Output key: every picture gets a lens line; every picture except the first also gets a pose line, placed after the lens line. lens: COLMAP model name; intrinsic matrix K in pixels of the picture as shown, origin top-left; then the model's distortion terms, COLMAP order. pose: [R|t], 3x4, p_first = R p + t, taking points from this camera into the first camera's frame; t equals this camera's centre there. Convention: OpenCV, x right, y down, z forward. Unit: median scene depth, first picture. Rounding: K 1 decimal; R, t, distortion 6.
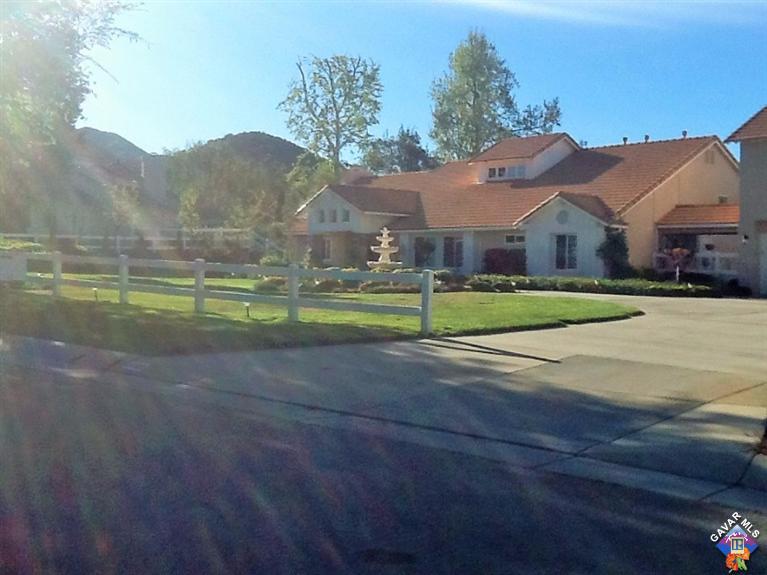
lens RADIAL K [[950.8, 0, 383.5], [0, 950.8, 287.5], [0, 0, 1]] dist [-0.007350, -0.082931]
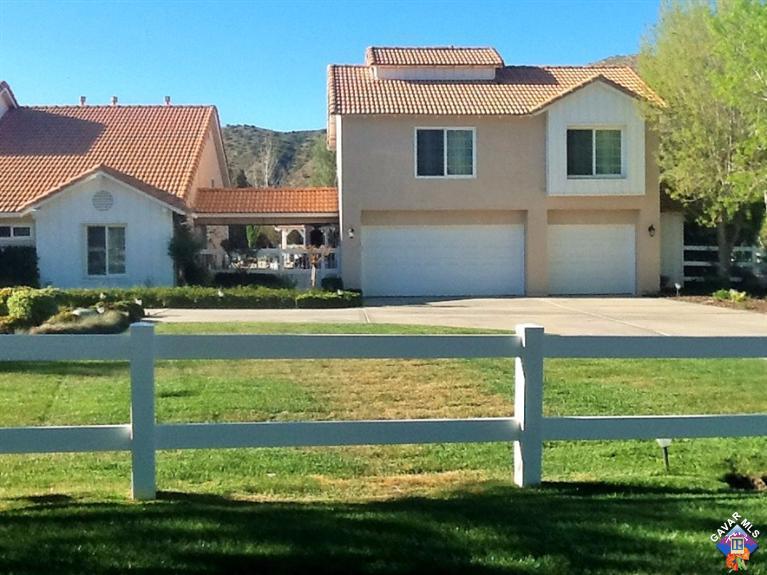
lens RADIAL K [[950.8, 0, 383.5], [0, 950.8, 287.5], [0, 0, 1]] dist [-0.007350, -0.082931]
pose [[0.636946, -0.046965, 0.769476, -0.228075], [0.033396, 0.998887, 0.033323, -0.026740], [-0.770184, 0.004472, 0.637806, 0.398963]]
